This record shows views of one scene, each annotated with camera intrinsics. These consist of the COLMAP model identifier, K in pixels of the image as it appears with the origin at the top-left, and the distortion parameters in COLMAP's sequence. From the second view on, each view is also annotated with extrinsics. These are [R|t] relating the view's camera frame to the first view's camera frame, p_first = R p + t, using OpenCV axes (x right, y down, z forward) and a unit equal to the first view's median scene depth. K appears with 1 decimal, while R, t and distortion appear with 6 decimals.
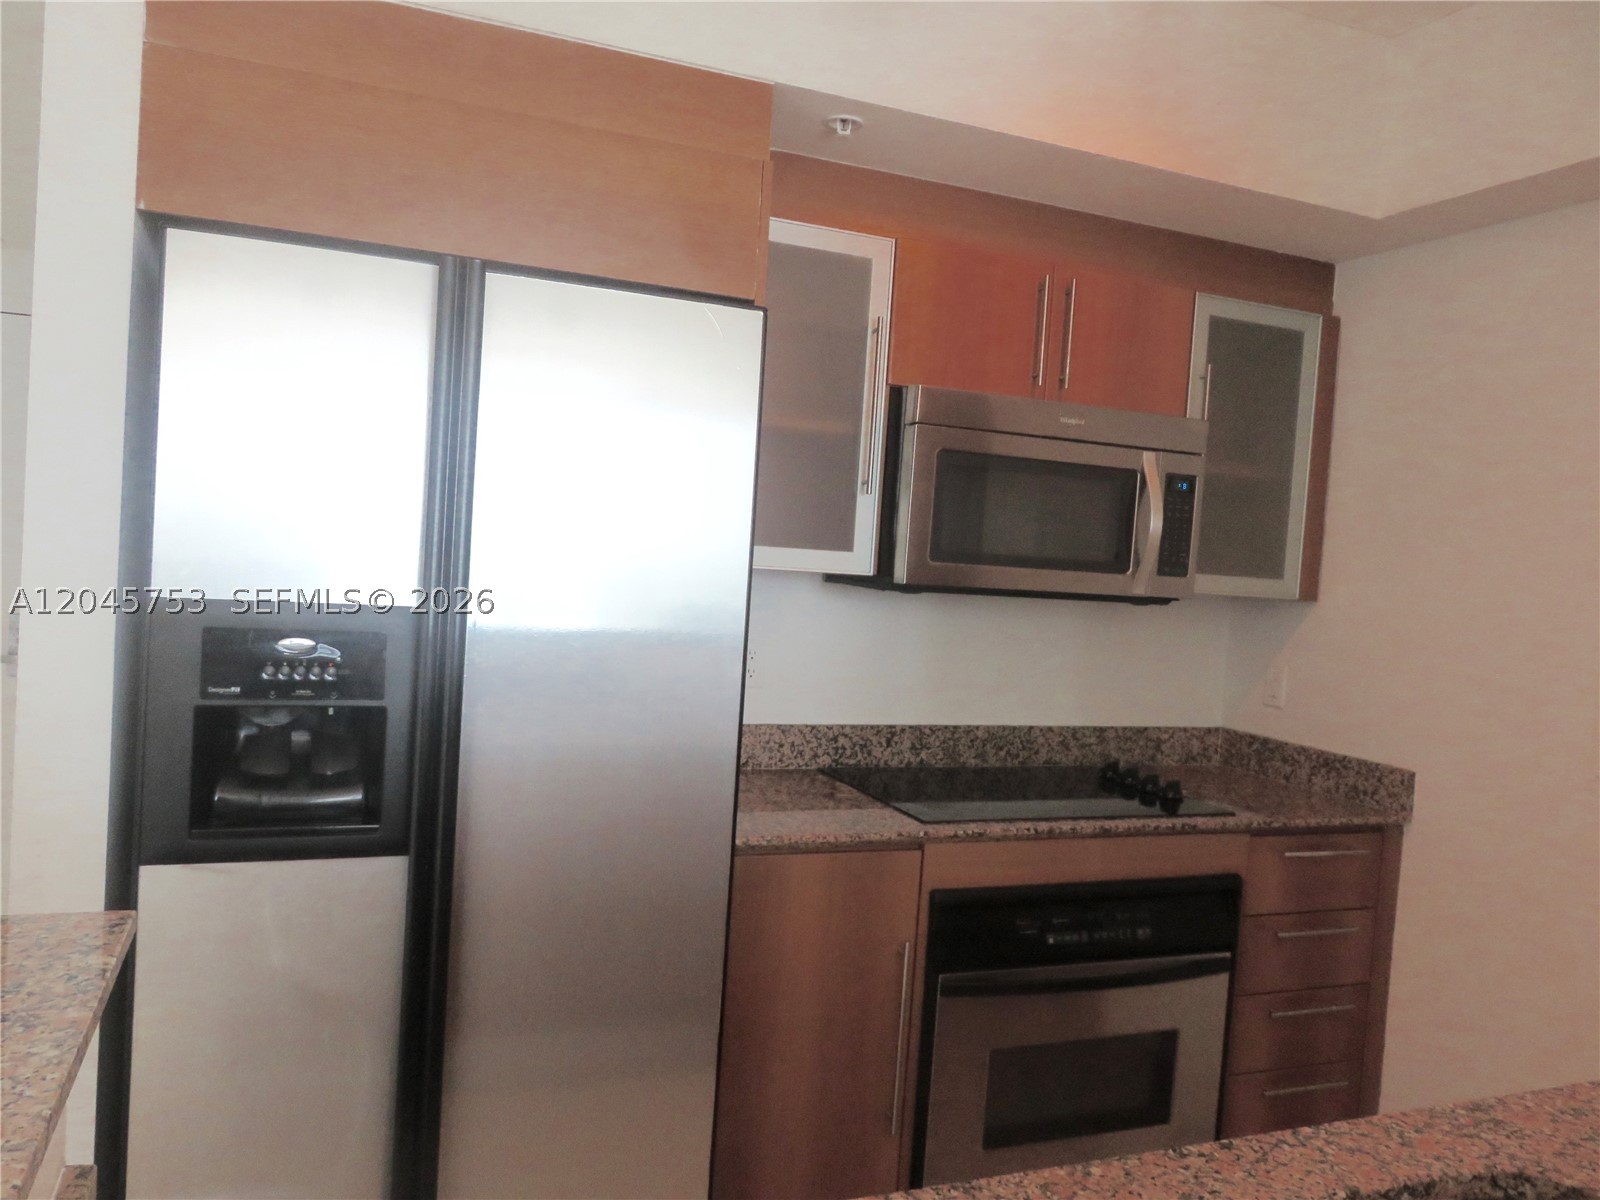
lens RADIAL K [[1200.7, 0, 796.7], [0, 1200.7, 594.9], [0, 0, 1]] dist [-0.014571, 0.004922]
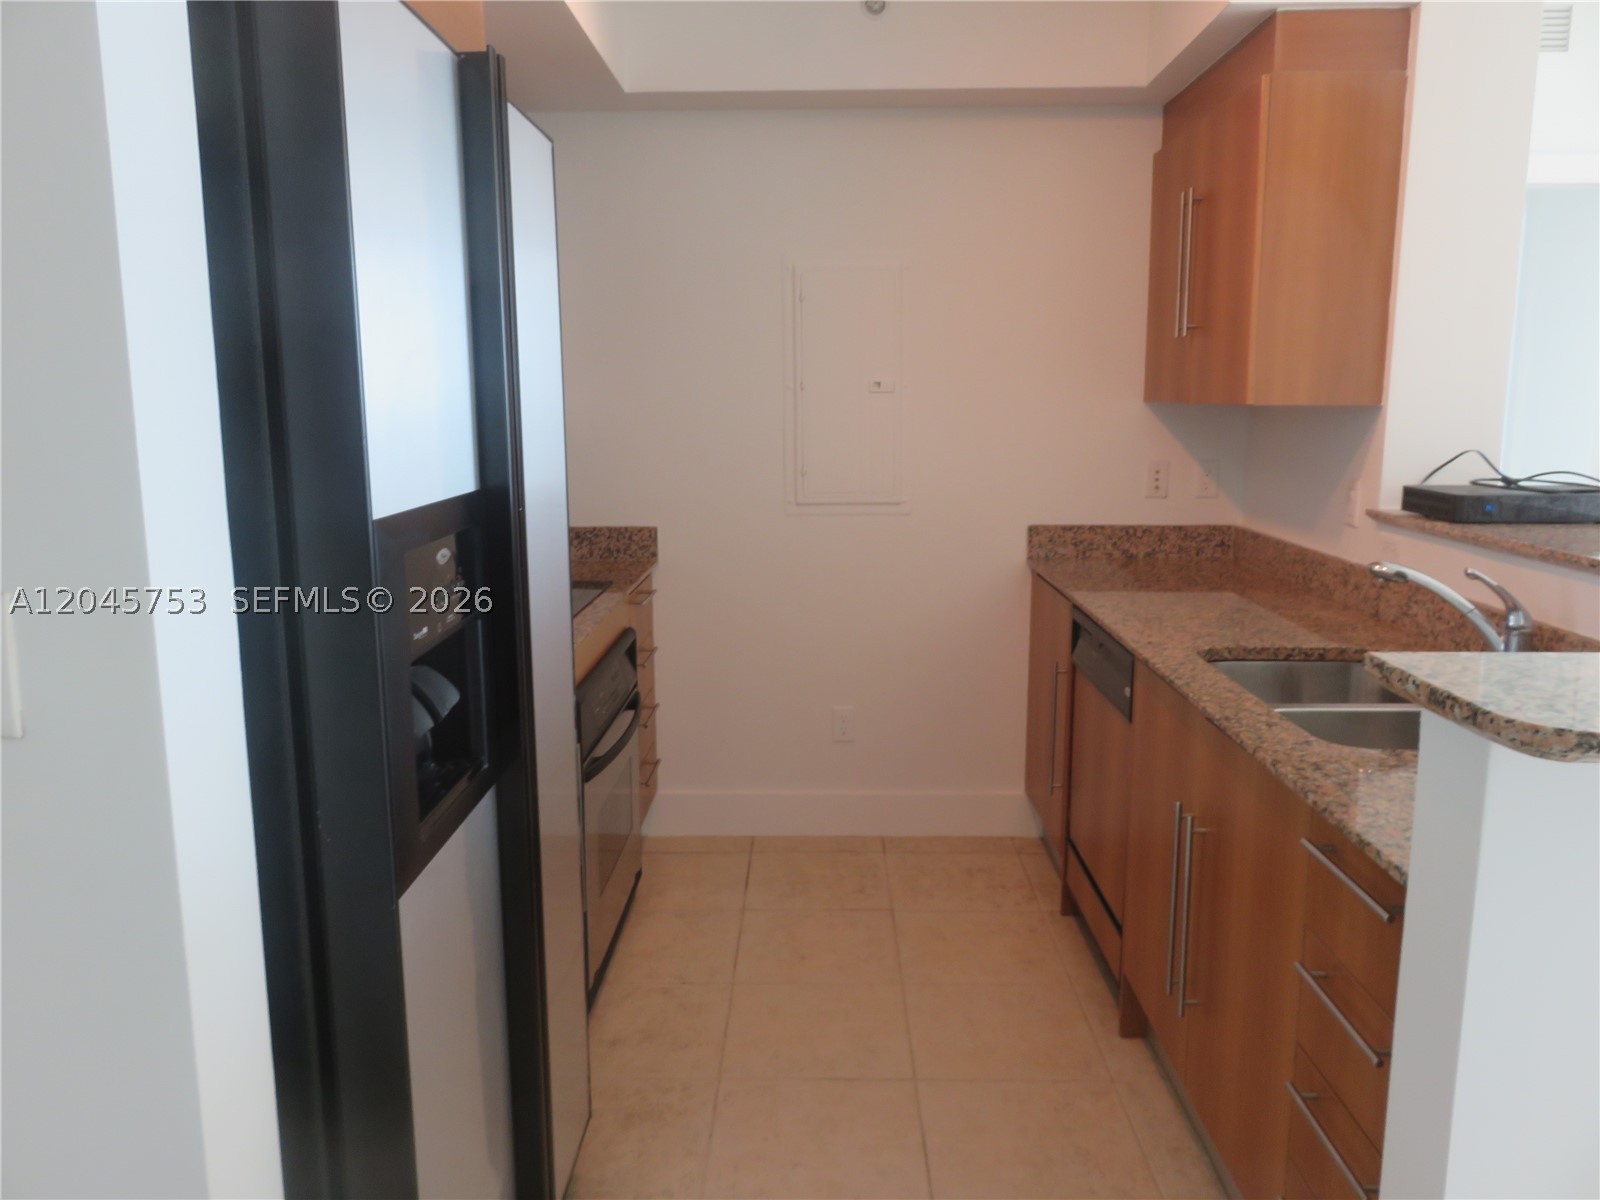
lens RADIAL K [[1200.7, 0, 796.7], [0, 1200.7, 594.9], [0, 0, 1]] dist [-0.014571, 0.004922]
pose [[0.392623, -0.220946, 0.892765, -0.639468], [0.065386, 0.974964, 0.212533, -0.053825], [-0.917372, -0.025071, 0.397240, 0.312641]]
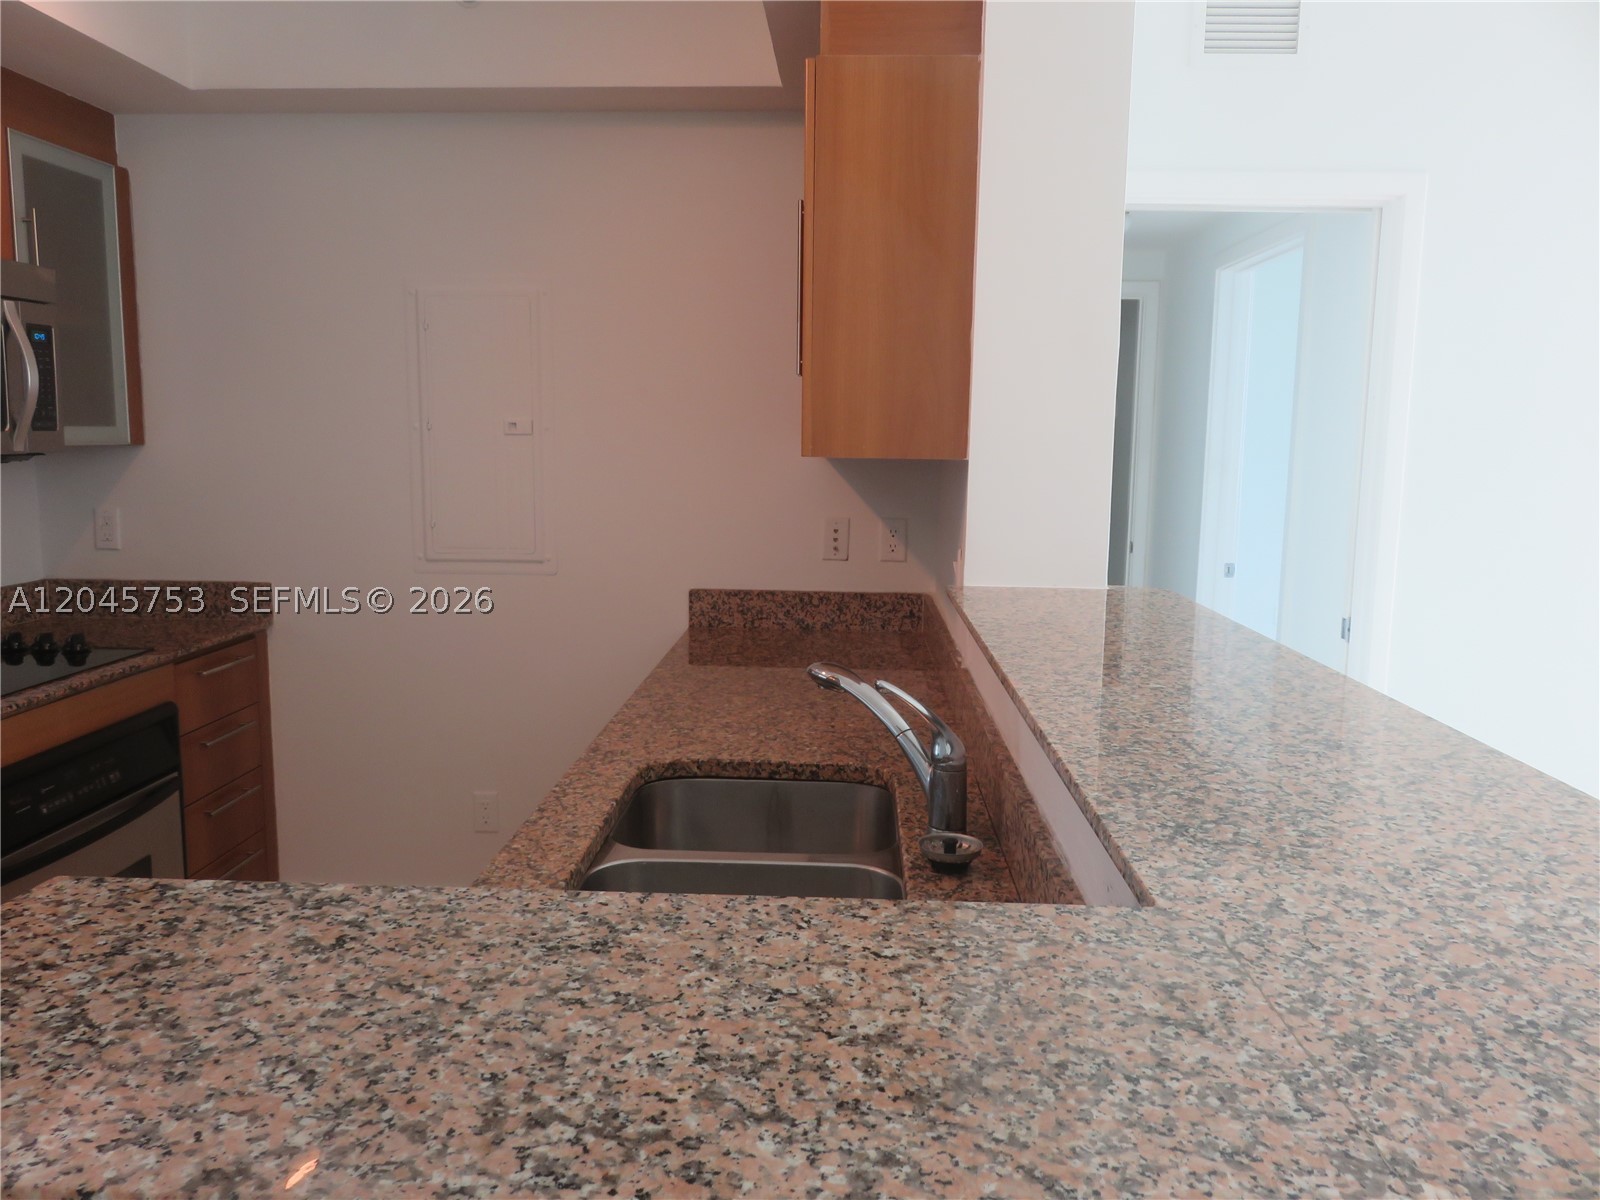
lens RADIAL K [[1200.7, 0, 796.7], [0, 1200.7, 594.9], [0, 0, 1]] dist [-0.014571, 0.004922]
pose [[0.420350, -0.184611, 0.888383, -0.318032], [0.051718, 0.982367, 0.179670, -0.026530], [-0.905887, -0.029578, 0.422486, 0.024046]]
